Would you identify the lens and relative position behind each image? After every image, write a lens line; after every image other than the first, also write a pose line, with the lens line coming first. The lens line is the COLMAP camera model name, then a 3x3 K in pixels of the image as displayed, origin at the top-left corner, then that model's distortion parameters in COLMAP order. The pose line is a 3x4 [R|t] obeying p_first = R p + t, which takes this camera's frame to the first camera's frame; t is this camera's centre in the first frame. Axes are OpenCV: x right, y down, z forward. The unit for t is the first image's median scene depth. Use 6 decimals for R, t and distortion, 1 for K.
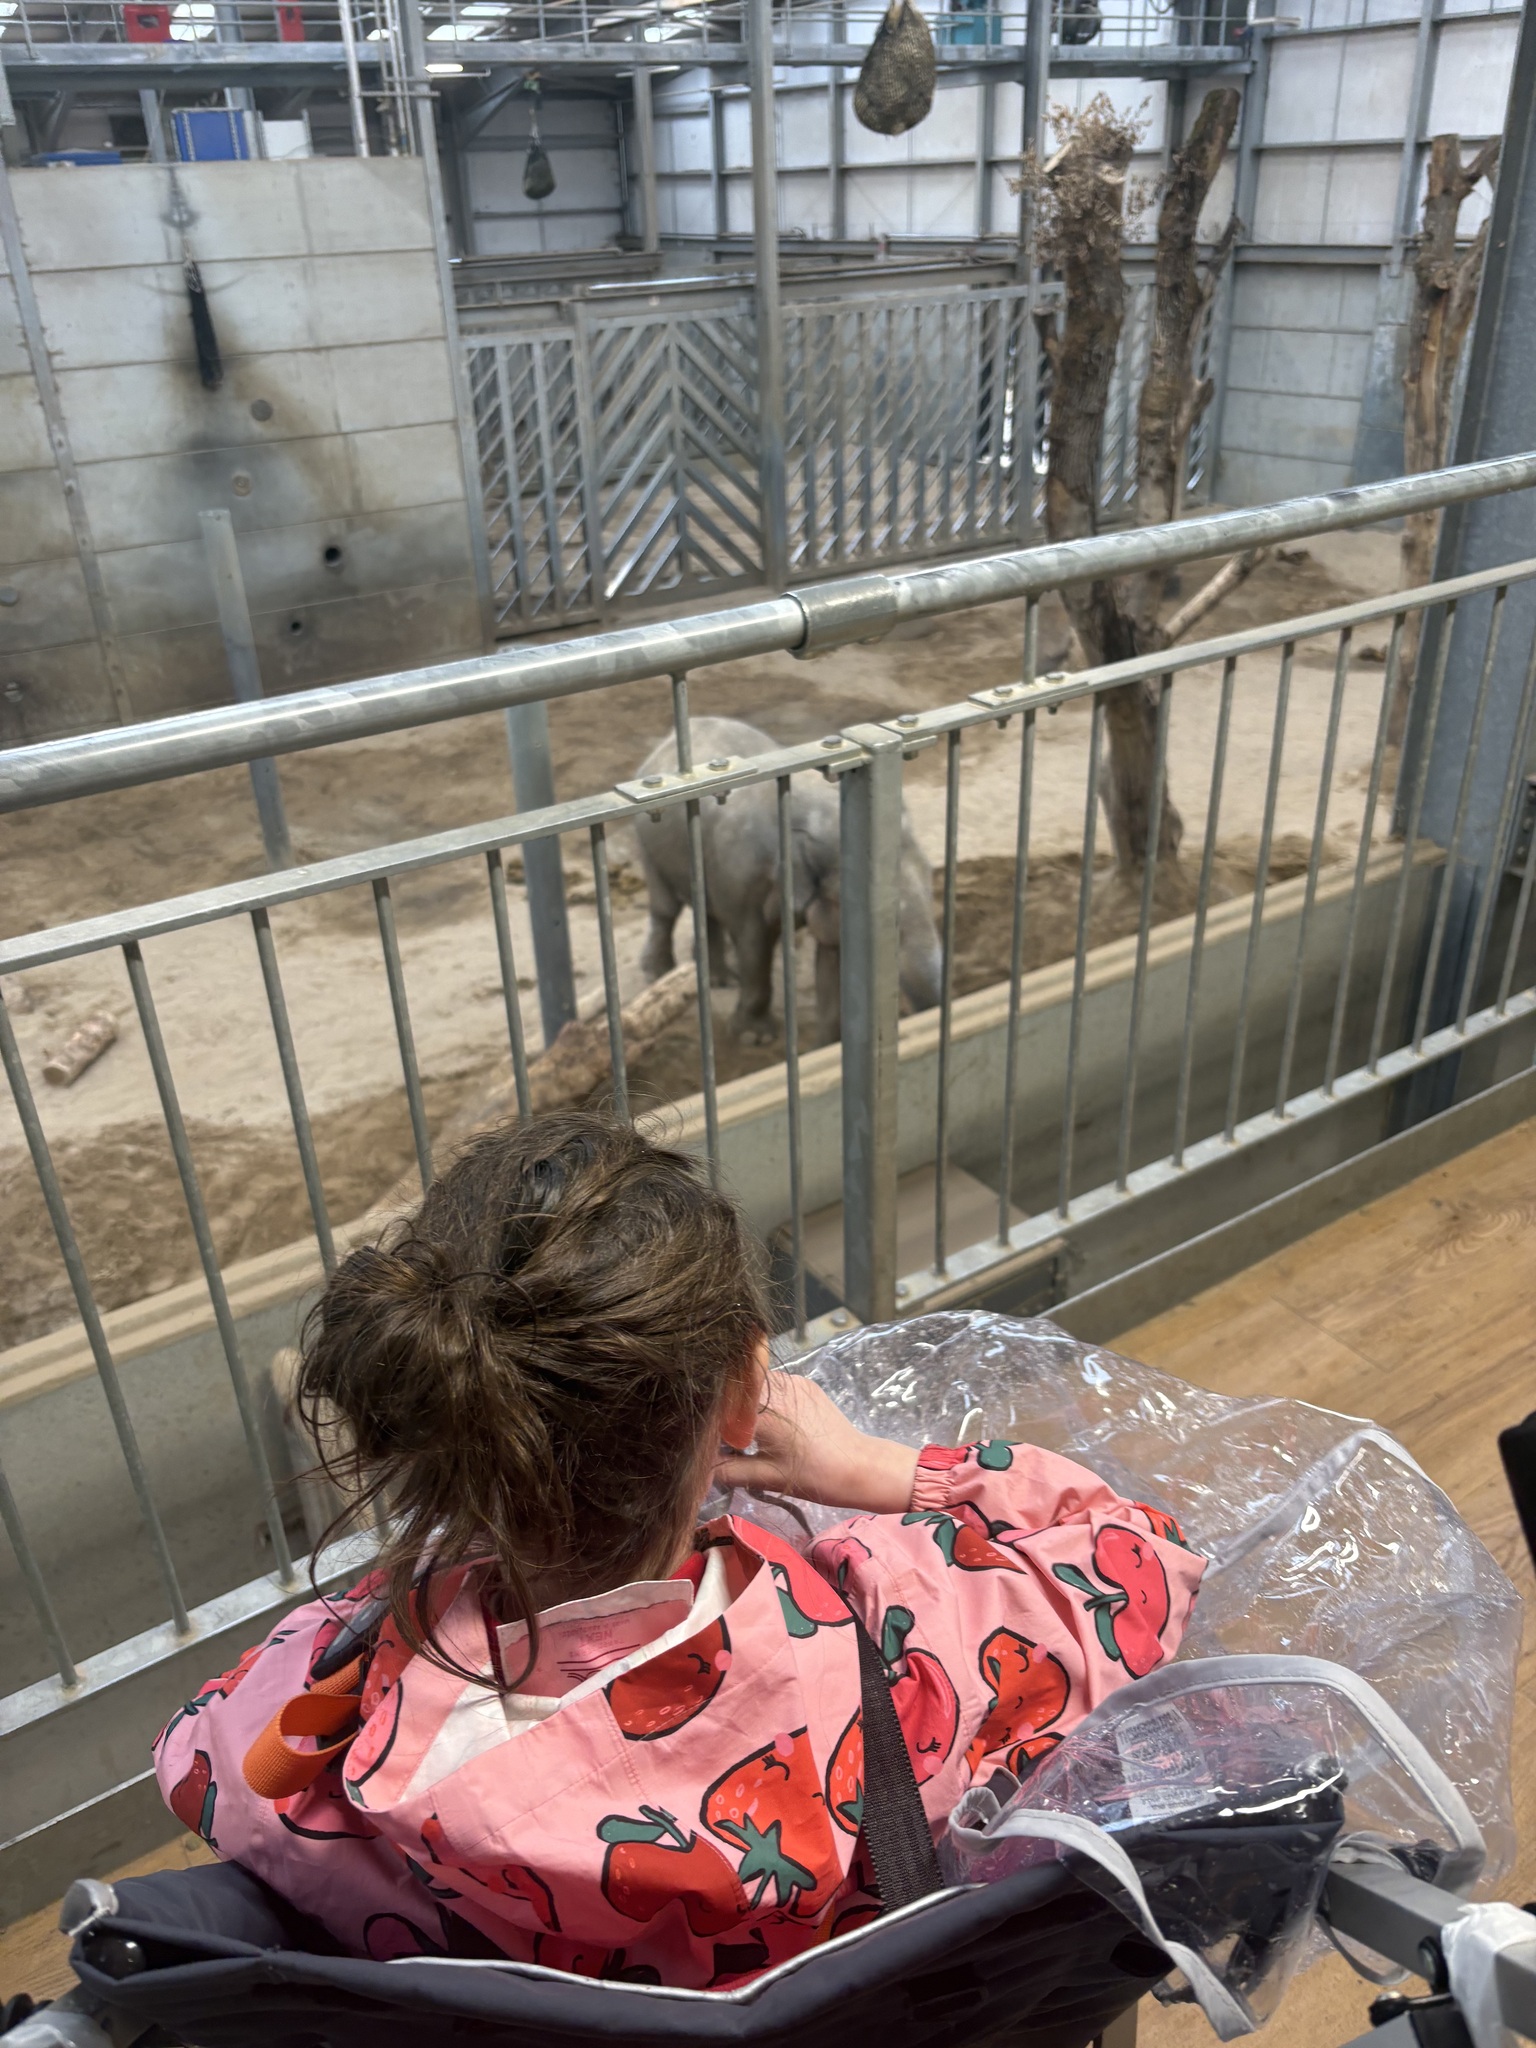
lens RADIAL K [[1561.1, 0, 751.1], [0, 1561.1, 1019.7], [0, 0, 1]] dist [0.007314, 0.005385]
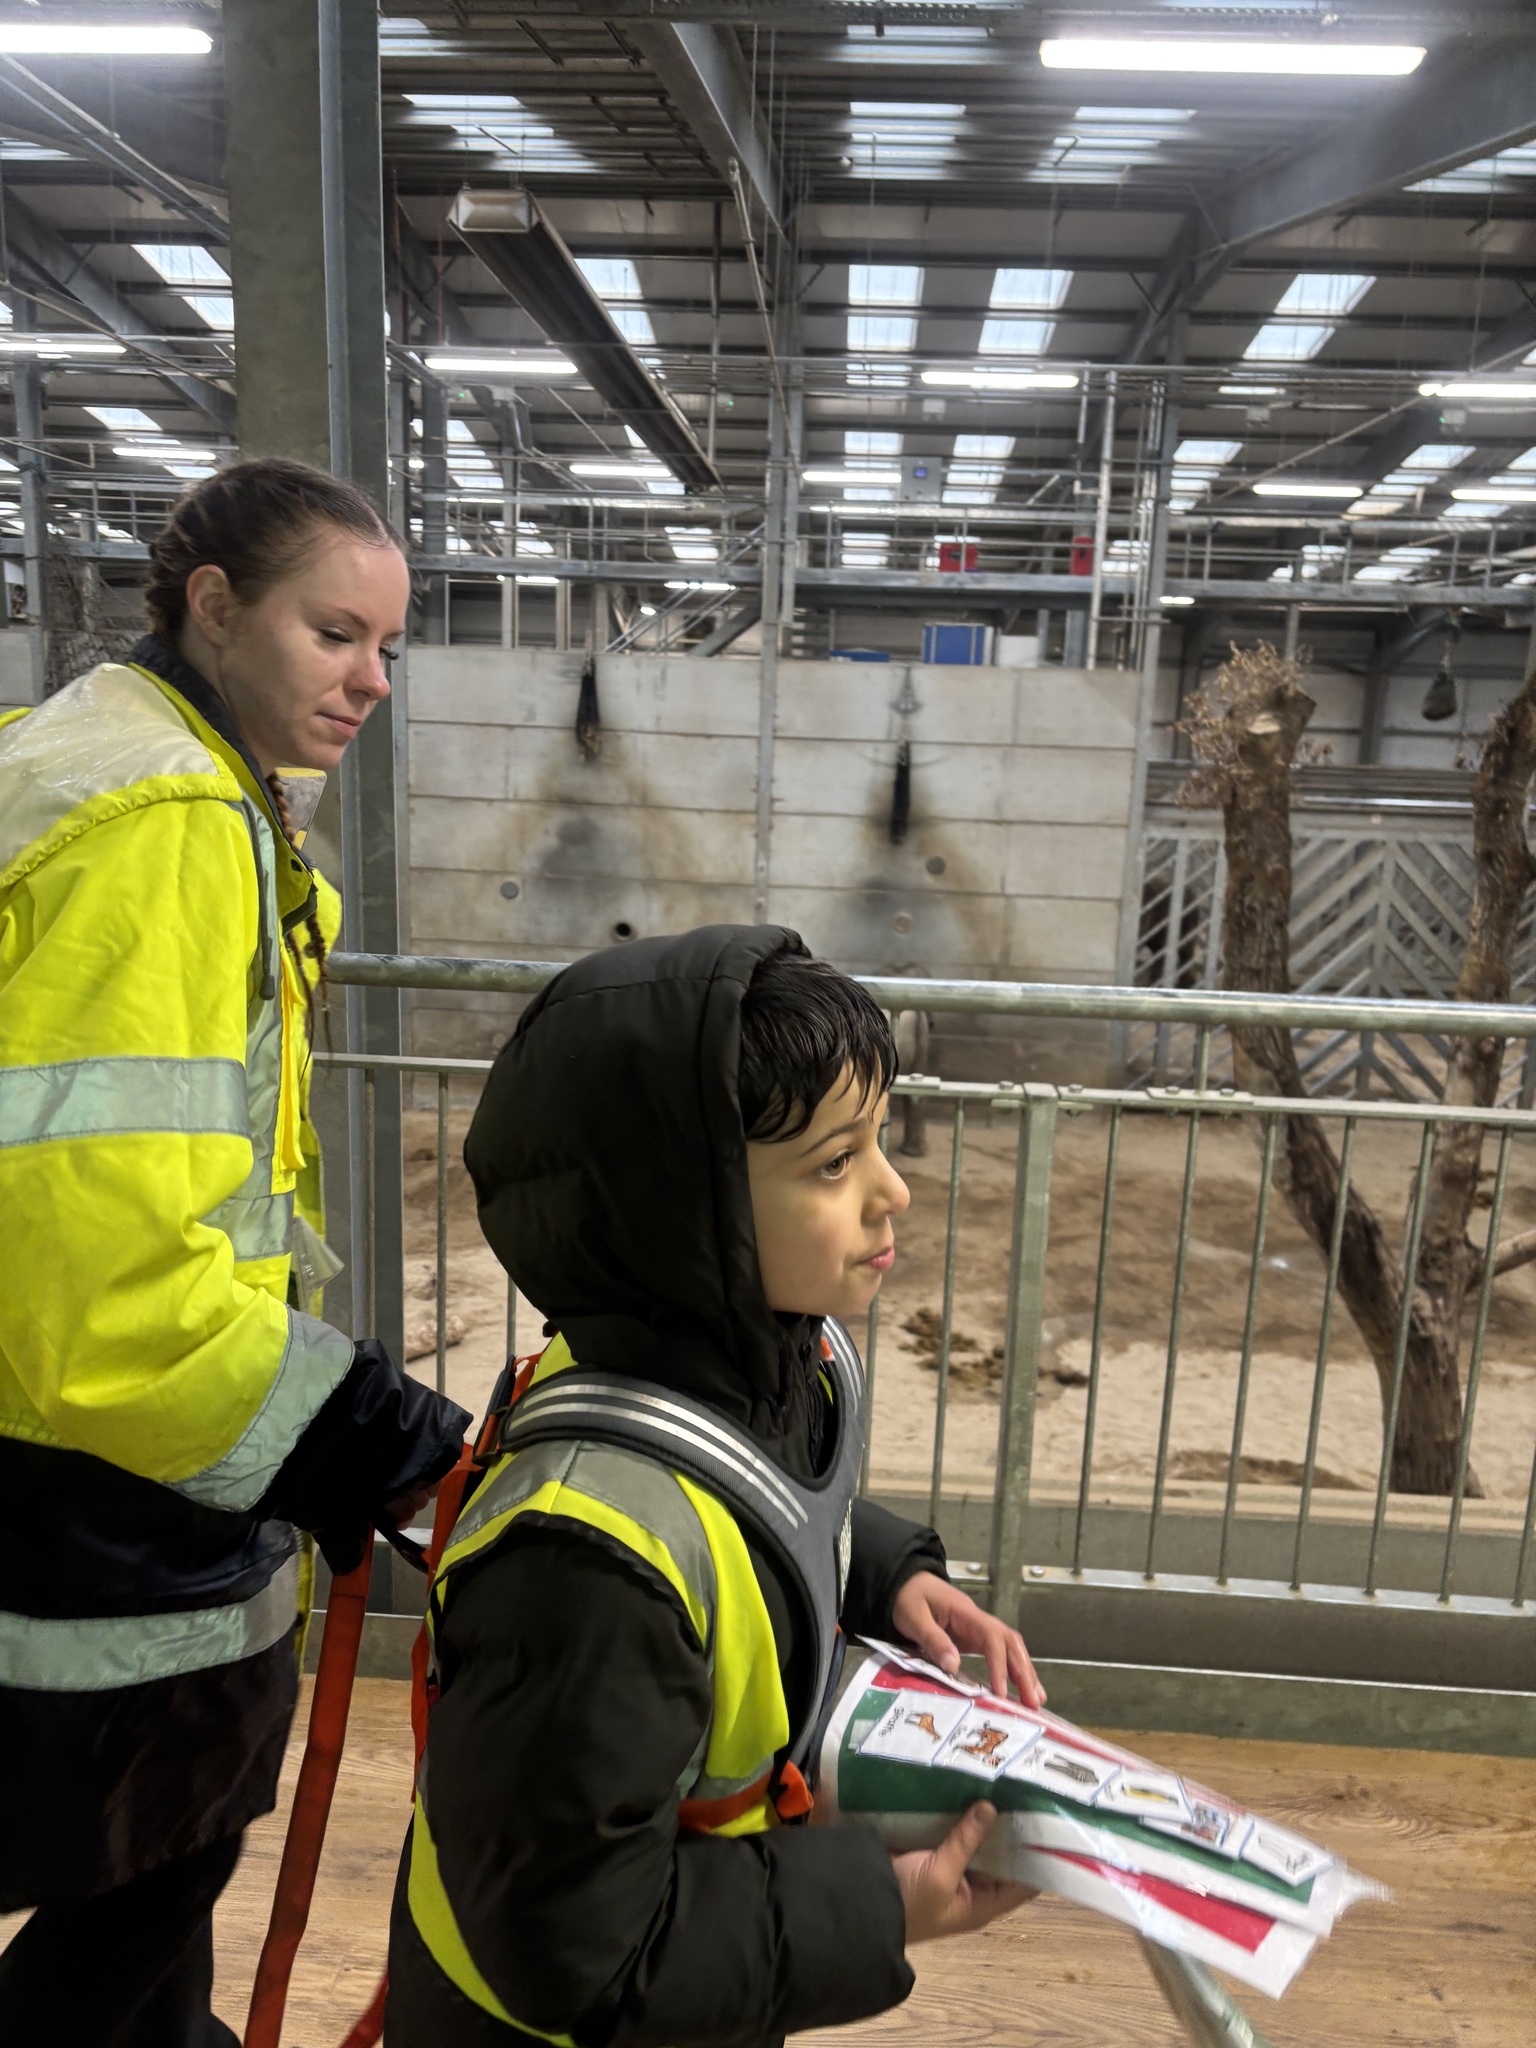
lens RADIAL K [[1521.9, 0, 761.3], [0, 1521.9, 1022.2], [0, 0, 1]] dist [0.140719, -0.277483]
pose [[0.799493, 0.192980, -0.568832, 0.214081], [-0.341738, 0.924924, -0.166525, -0.057000], [0.493990, 0.327527, 0.805419, 0.087610]]
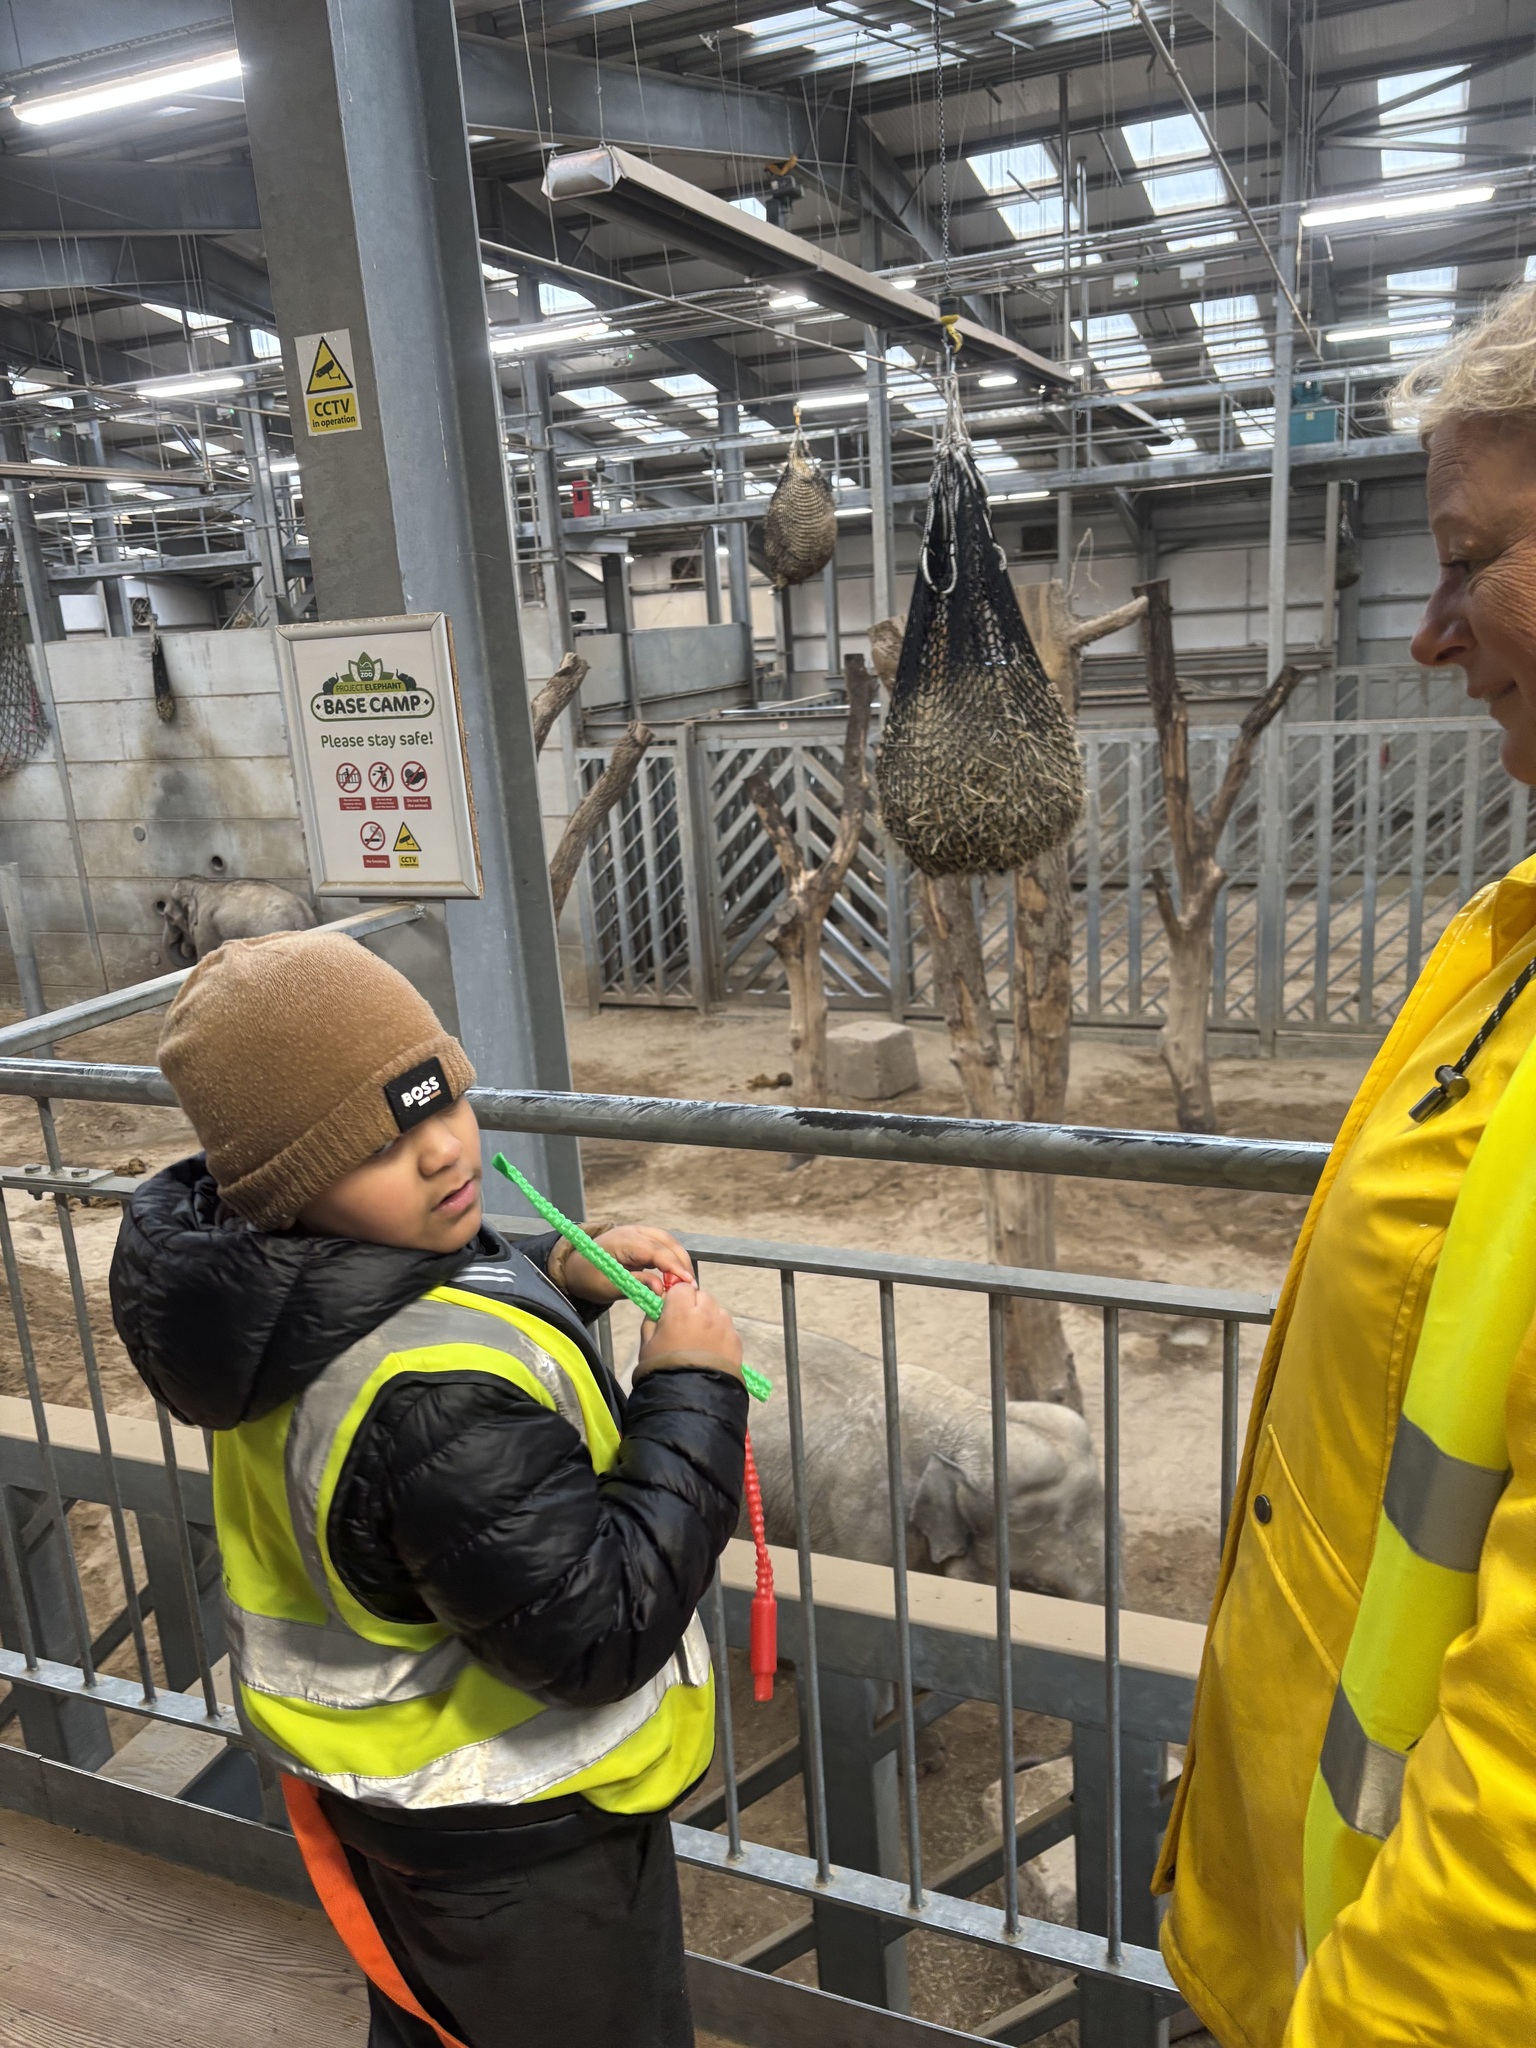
lens RADIAL K [[1515.1, 0, 723.2], [0, 1515.1, 1057.3], [0, 0, 1]] dist [0.003717, 0.052580]
pose [[0.561331, 0.233586, -0.793942, 0.798035], [-0.354660, 0.934681, 0.024243, -0.283552], [0.747746, 0.267971, 0.607509, 0.452736]]
